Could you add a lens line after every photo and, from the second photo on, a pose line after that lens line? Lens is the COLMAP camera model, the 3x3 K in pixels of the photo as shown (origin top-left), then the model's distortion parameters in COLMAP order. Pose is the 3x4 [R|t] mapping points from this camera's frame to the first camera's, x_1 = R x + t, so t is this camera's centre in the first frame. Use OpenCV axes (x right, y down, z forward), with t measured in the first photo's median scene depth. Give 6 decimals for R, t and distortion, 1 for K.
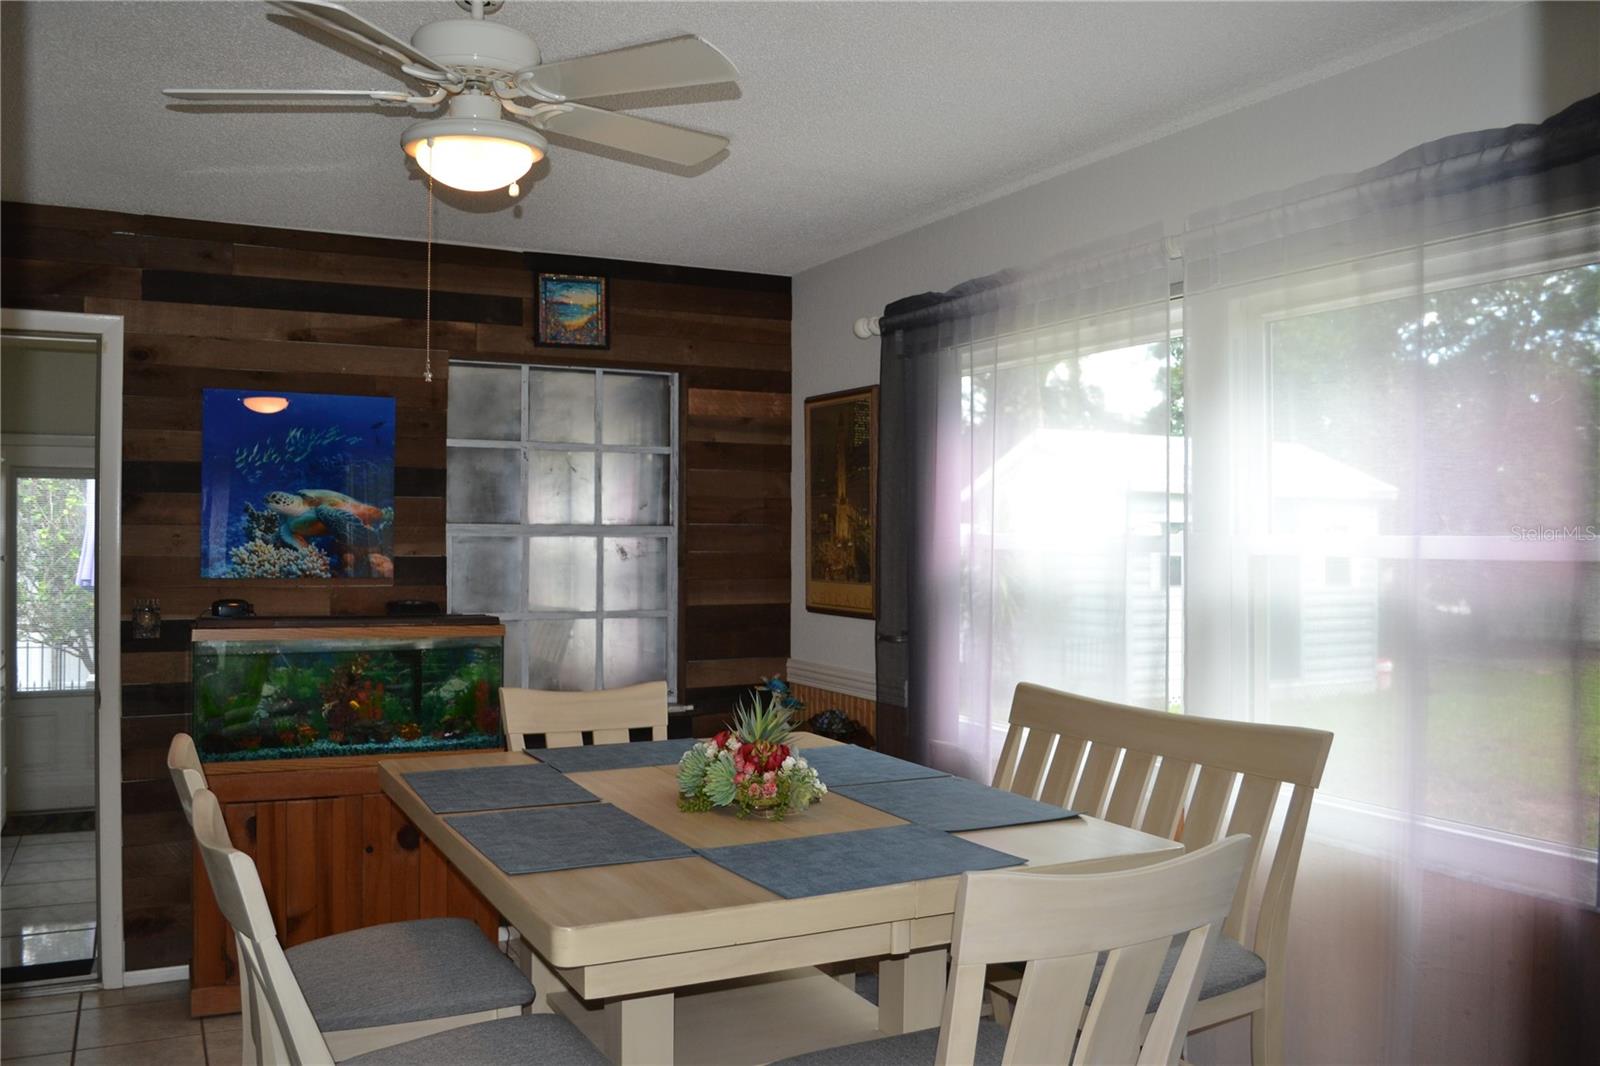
lens RADIAL K [[1283.6, 0, 801.1], [0, 1283.6, 530.7], [0, 0, 1]] dist [-0.087208, 0.015469]
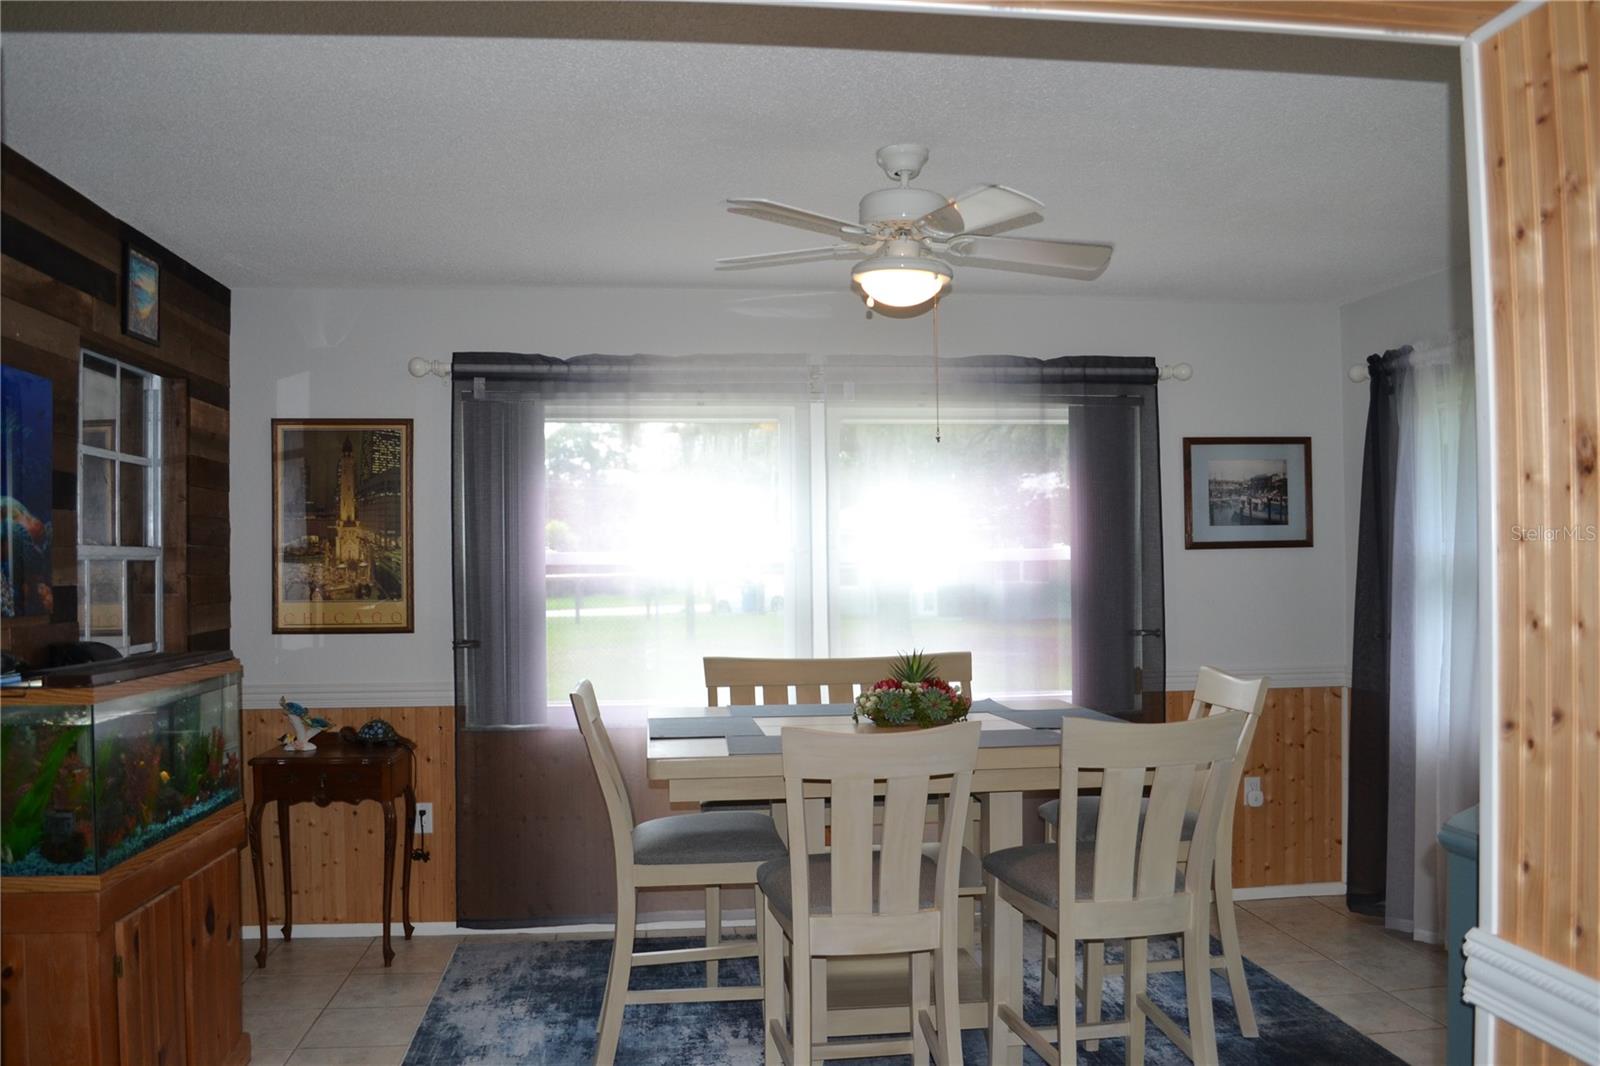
lens RADIAL K [[1283.6, 0, 801.6], [0, 1283.6, 536.2], [0, 0, 1]] dist [-0.087208, 0.015469]
pose [[0.357658, 0.009726, 0.933802, -0.829809], [0.010367, 0.999843, -0.014385, 0.006197], [-0.933795, 0.014826, 0.357501, 0.293697]]
